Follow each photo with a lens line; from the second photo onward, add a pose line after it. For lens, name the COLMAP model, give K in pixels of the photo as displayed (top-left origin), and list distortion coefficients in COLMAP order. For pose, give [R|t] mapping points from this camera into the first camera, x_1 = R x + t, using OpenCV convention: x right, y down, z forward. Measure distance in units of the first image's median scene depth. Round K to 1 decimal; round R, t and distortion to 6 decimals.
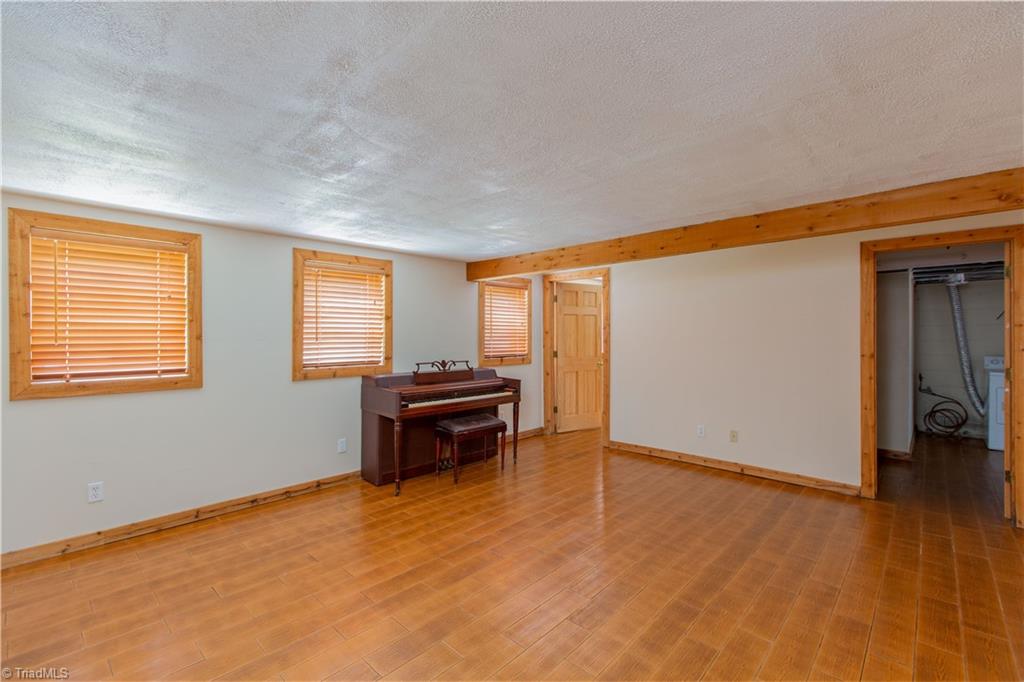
lens RADIAL K [[459.5, 0, 512.0], [0, 459.5, 337.1], [0, 0, 1]] dist [0.001147, -0.000717]
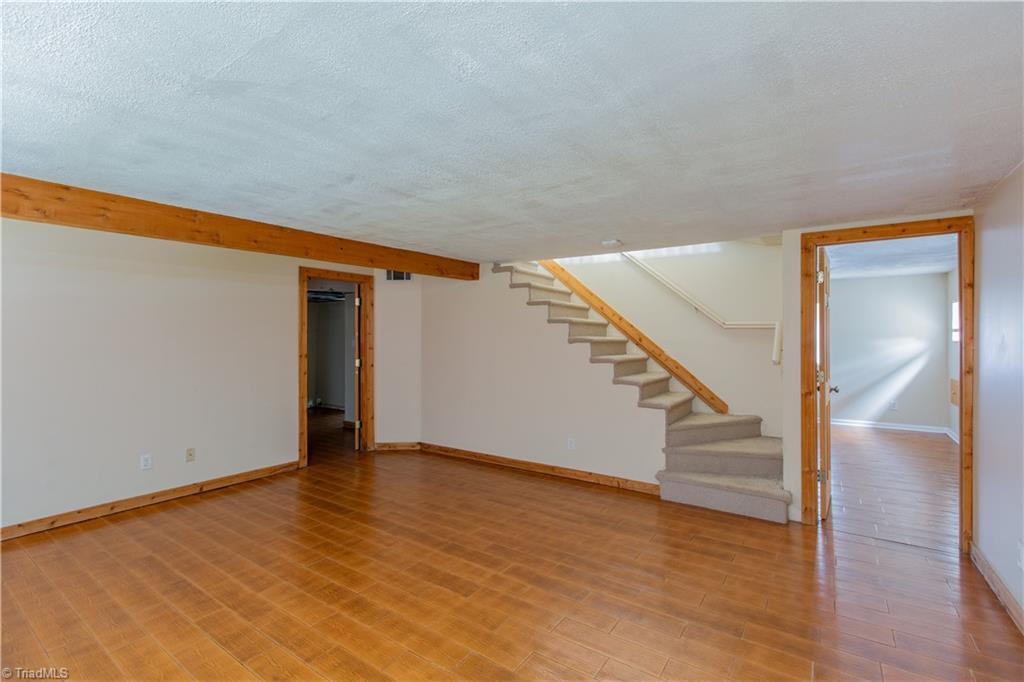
lens RADIAL K [[459.5, 0, 512.6], [0, 459.5, 338.8], [0, 0, 1]] dist [0.001147, -0.000717]
pose [[-0.149531, -0.003140, 0.988752, -0.572258], [0.006937, 0.999967, 0.004224, -0.008768], [-0.988733, 0.007490, -0.149504, 0.606618]]
